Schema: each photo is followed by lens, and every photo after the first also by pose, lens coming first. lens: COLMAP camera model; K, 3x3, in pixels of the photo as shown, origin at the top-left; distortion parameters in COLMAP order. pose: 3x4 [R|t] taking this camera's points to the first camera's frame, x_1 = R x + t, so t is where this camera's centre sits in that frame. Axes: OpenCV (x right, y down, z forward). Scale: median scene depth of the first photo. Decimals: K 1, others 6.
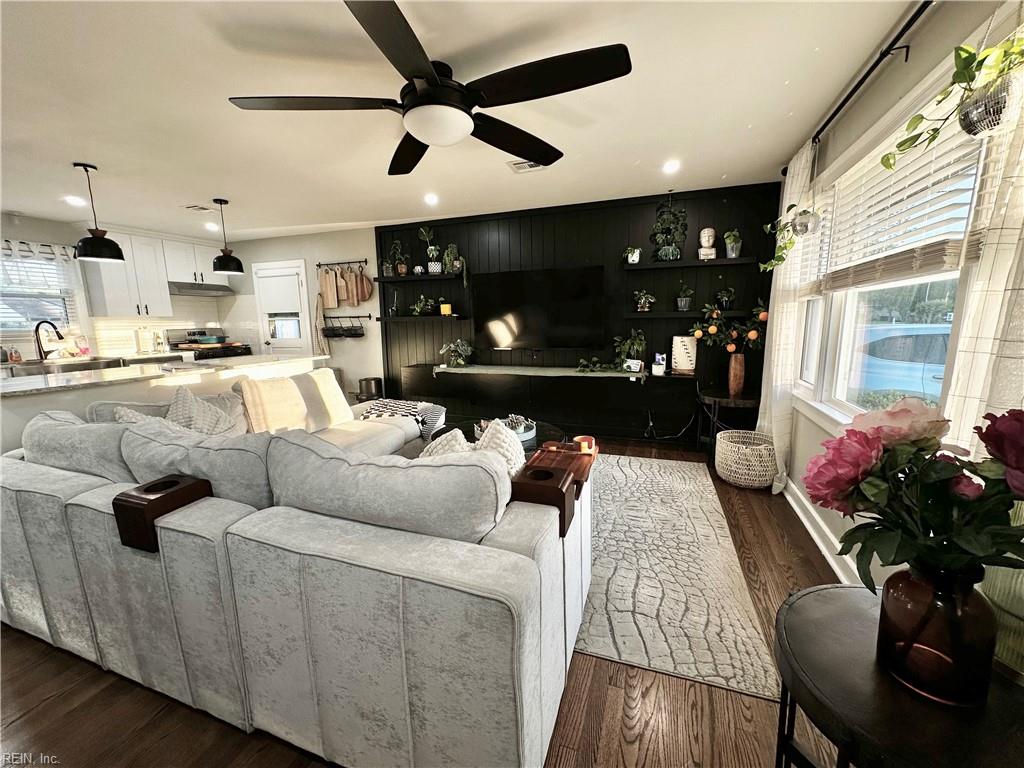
lens RADIAL K [[408.6, 0, 514.8], [0, 408.6, 388.0], [0, 0, 1]] dist [-0.000103, 0.000043]
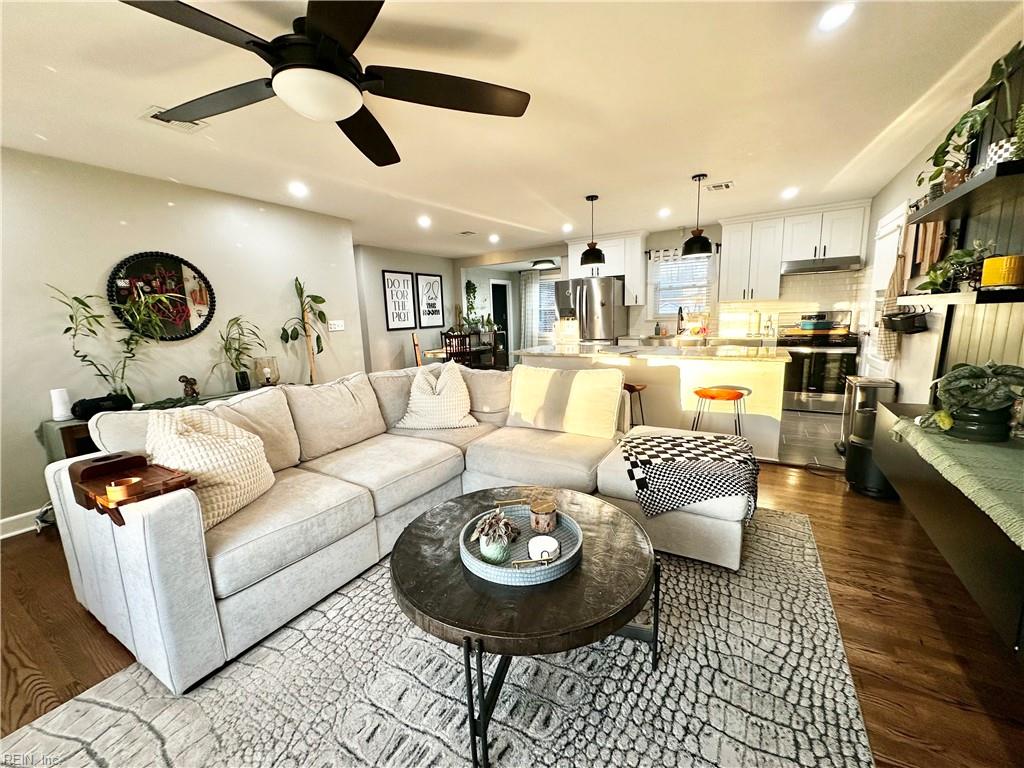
lens RADIAL K [[408.6, 0, 514.8], [0, 408.6, 381.7], [0, 0, 1]] dist [-0.000103, 0.000043]
pose [[-0.183456, 0.182091, -0.966016, 0.298605], [-0.130738, 0.969445, 0.207566, -0.132032], [0.974295, 0.164375, -0.154044, 0.727233]]
